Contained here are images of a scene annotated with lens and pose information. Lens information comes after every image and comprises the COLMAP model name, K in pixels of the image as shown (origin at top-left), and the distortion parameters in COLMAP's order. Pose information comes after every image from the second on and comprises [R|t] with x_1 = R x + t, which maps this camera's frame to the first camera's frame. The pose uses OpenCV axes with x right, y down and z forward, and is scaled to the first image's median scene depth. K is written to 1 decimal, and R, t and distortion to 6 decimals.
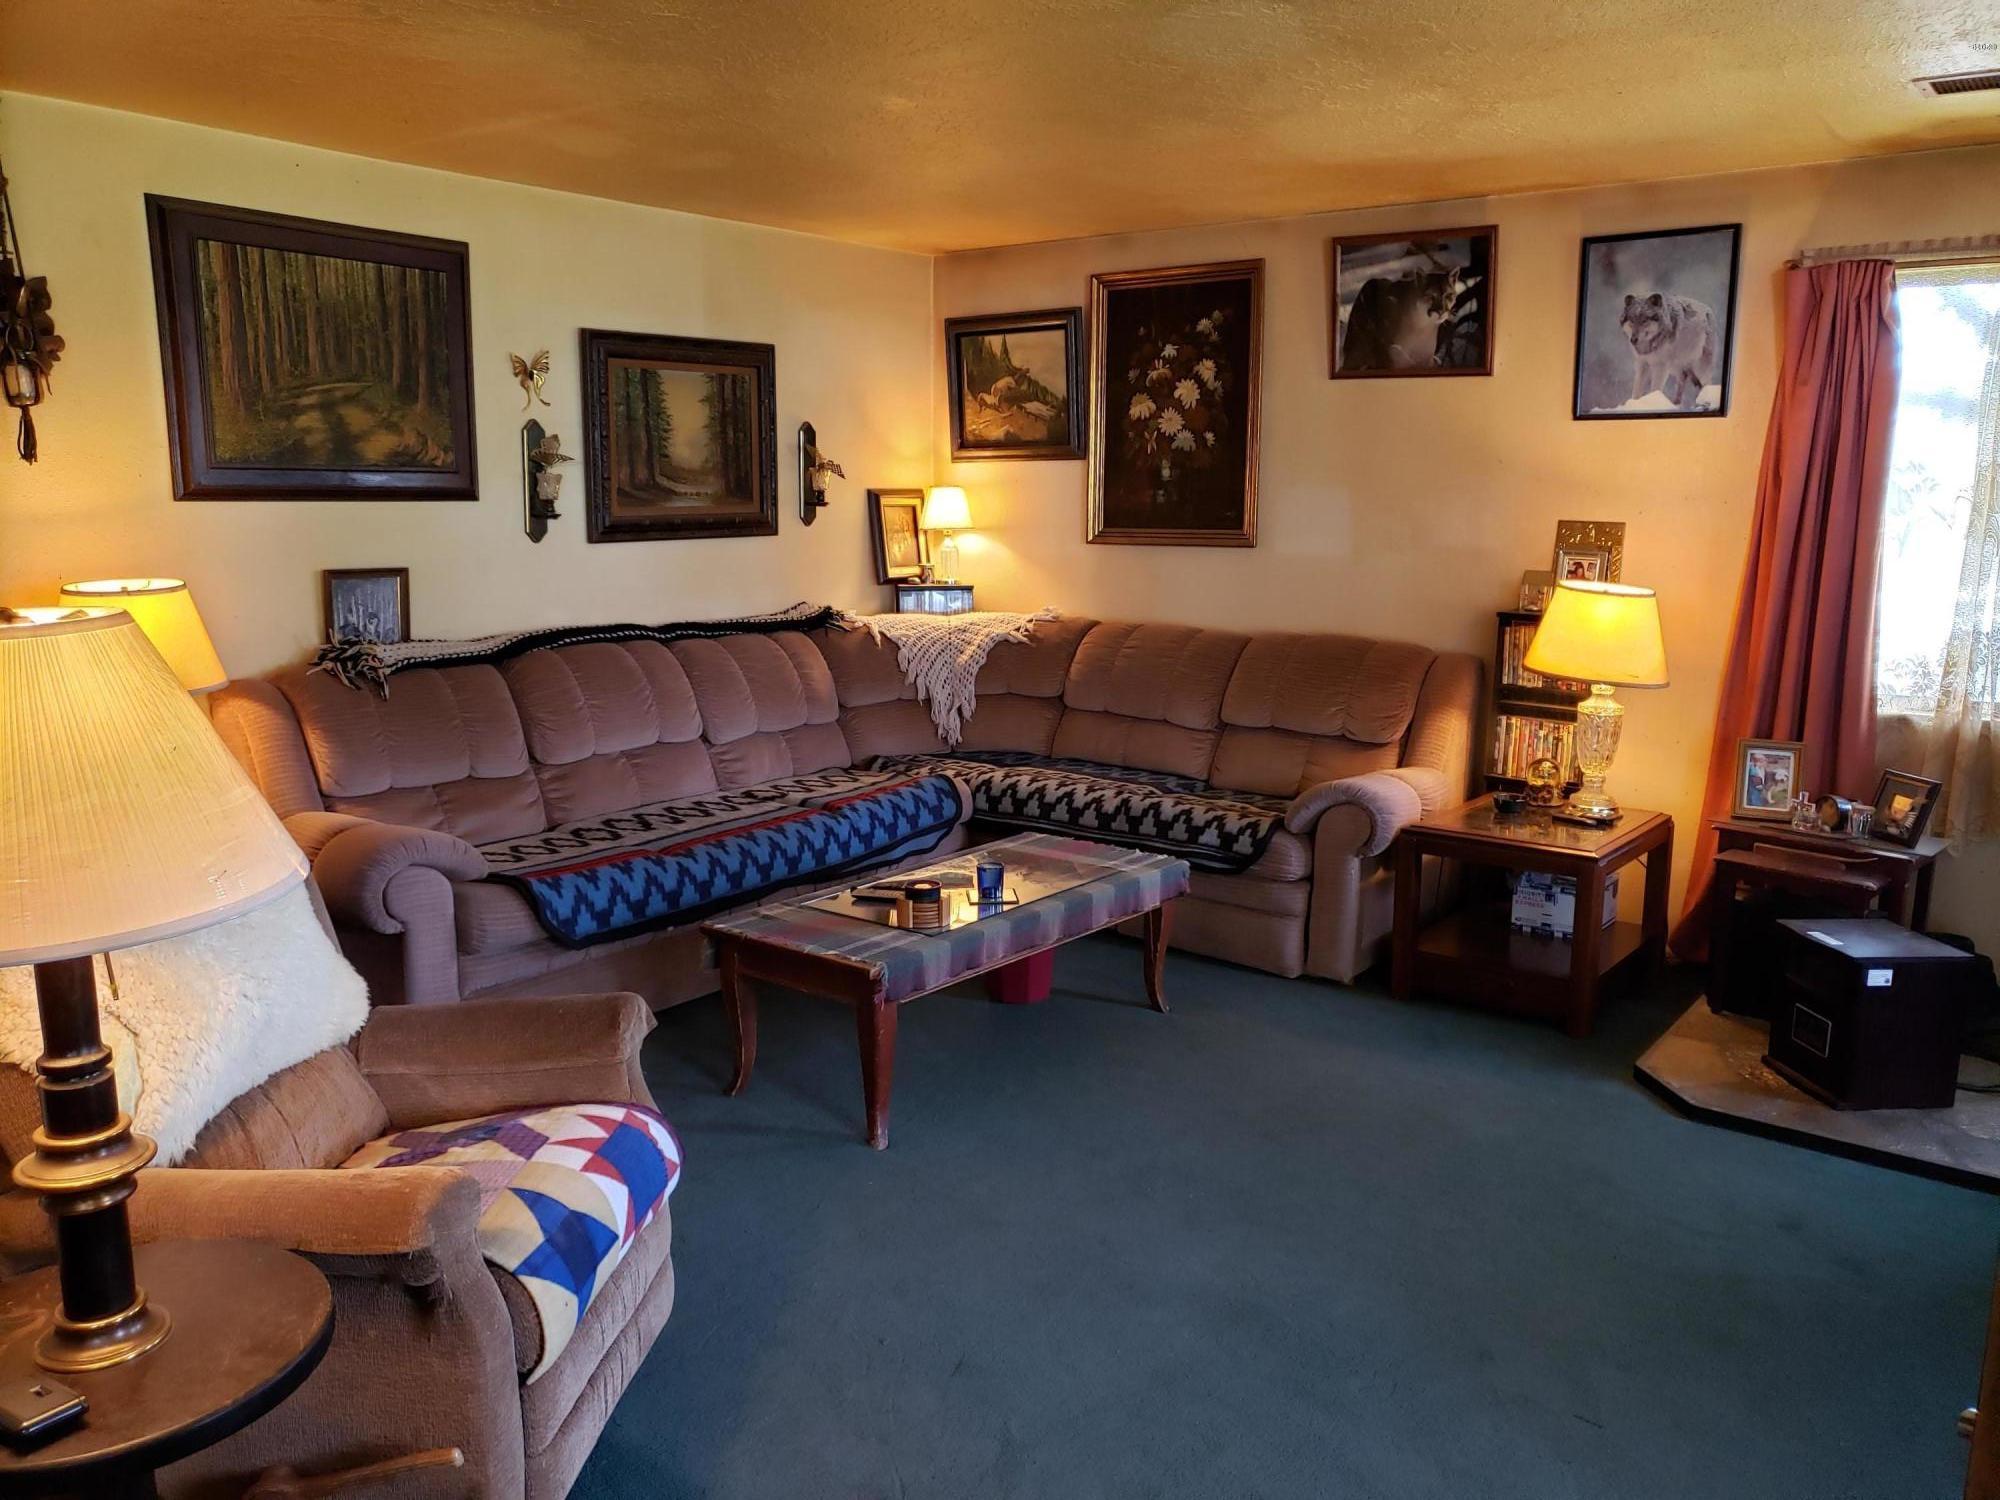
lens RADIAL K [[1538.9, 0, 993.9], [0, 1538.9, 766.5], [0, 0, 1]] dist [-0.025691, -0.004034]
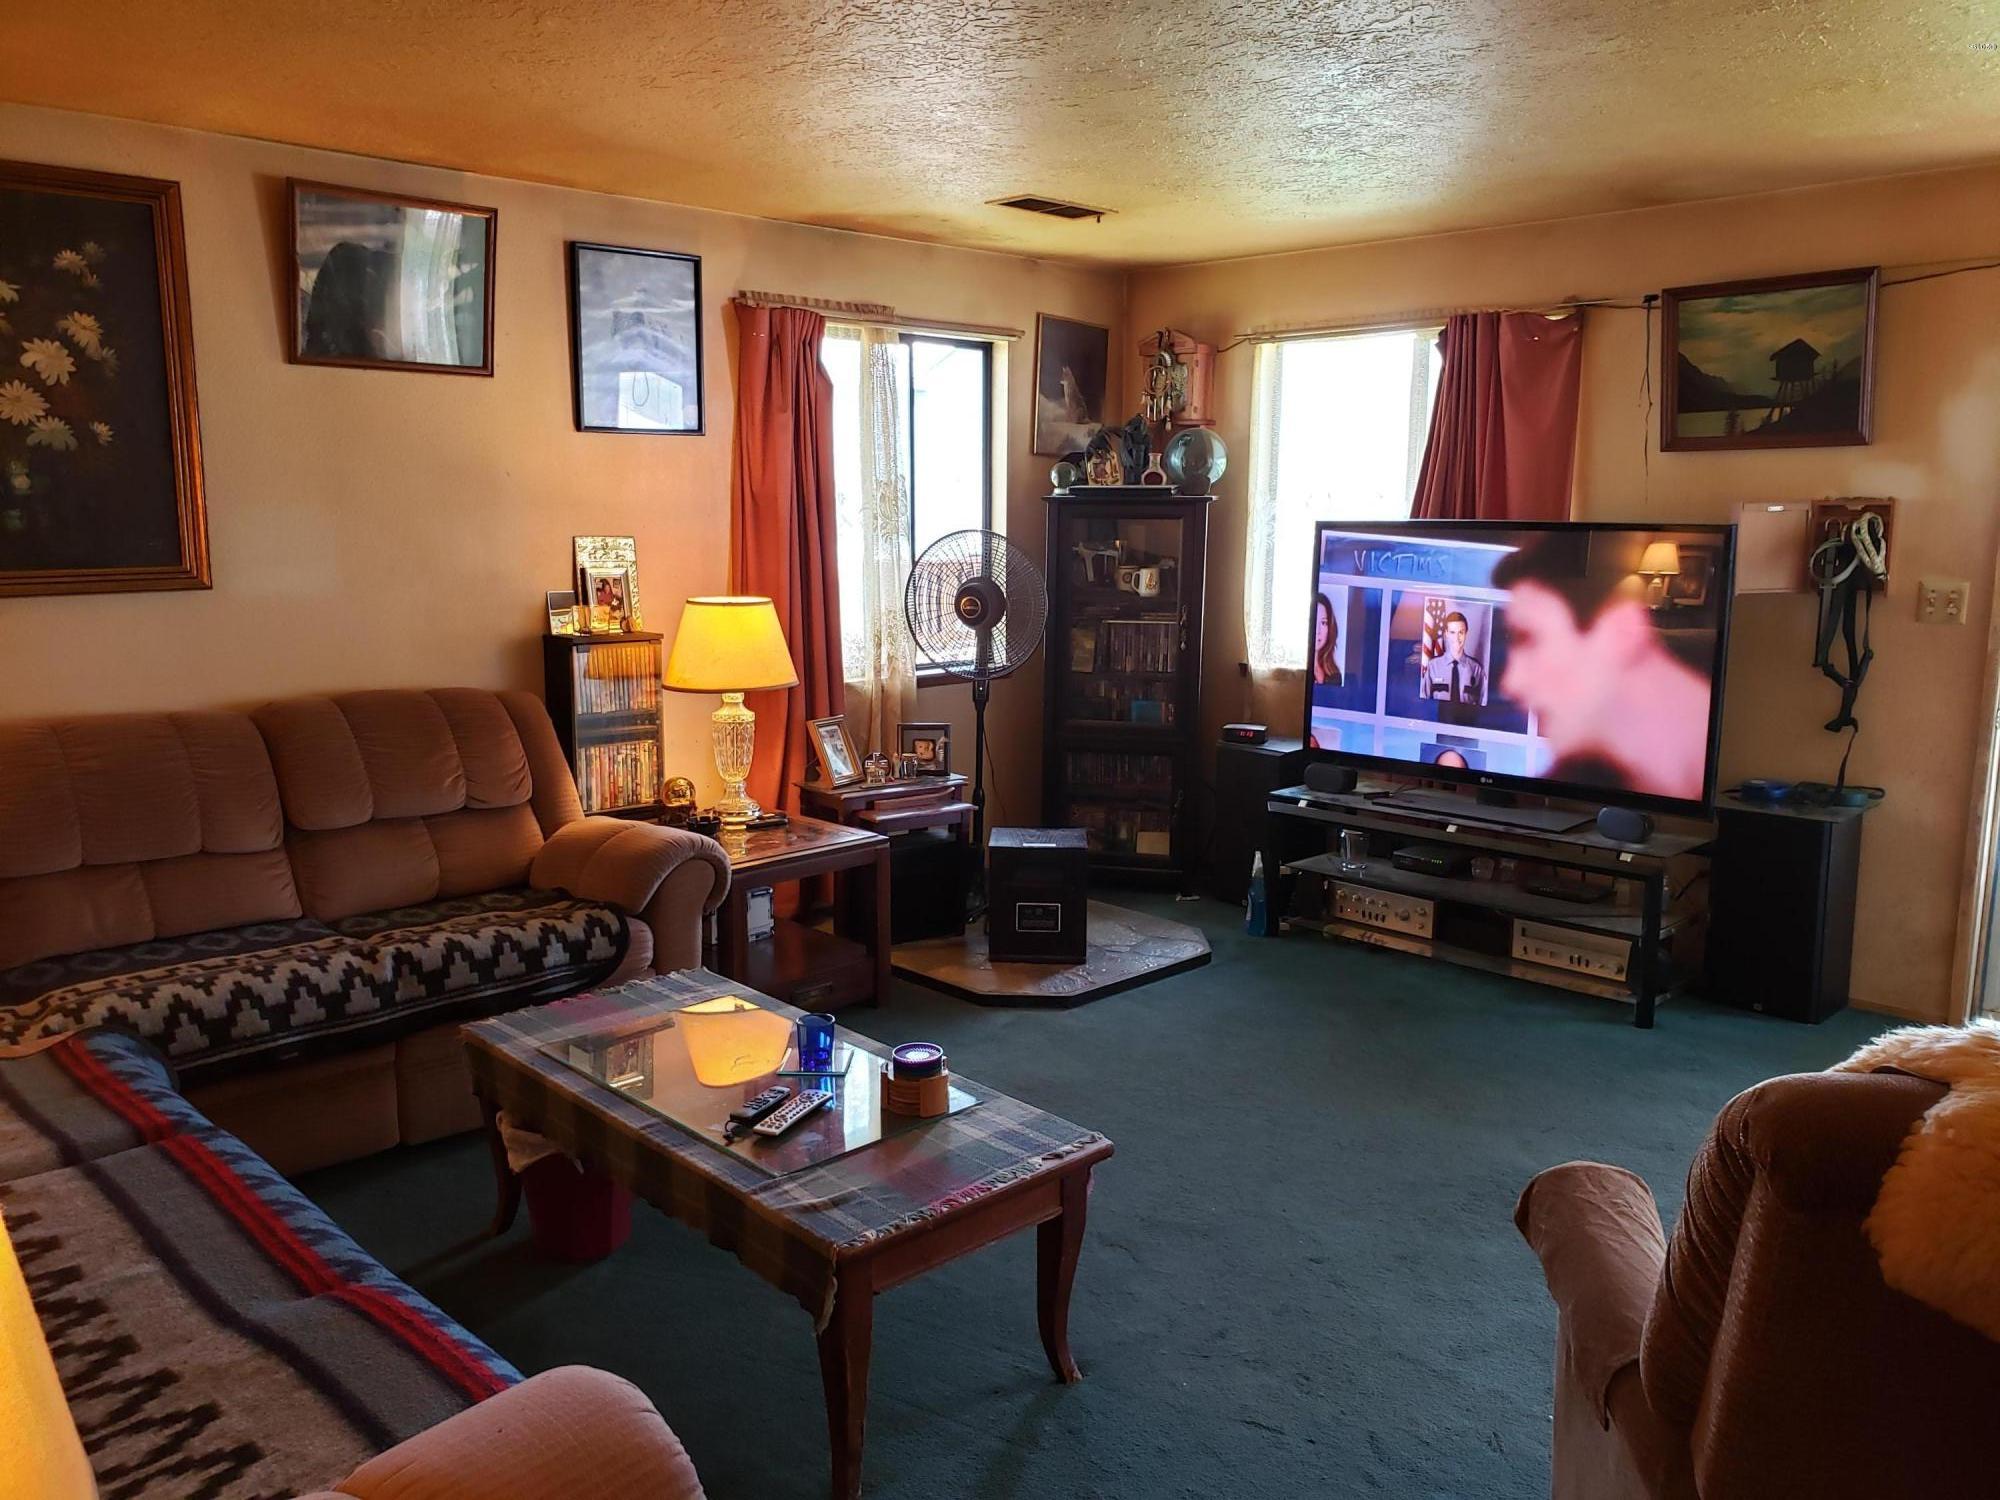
lens RADIAL K [[1538.9, 0, 994.4], [0, 1538.9, 735.7], [0, 0, 1]] dist [-0.025691, -0.004034]
pose [[0.122337, -0.154786, 0.980344, -0.510492], [0.172770, 0.976004, 0.132541, -0.112199], [-0.977335, 0.153159, 0.146144, 0.578047]]
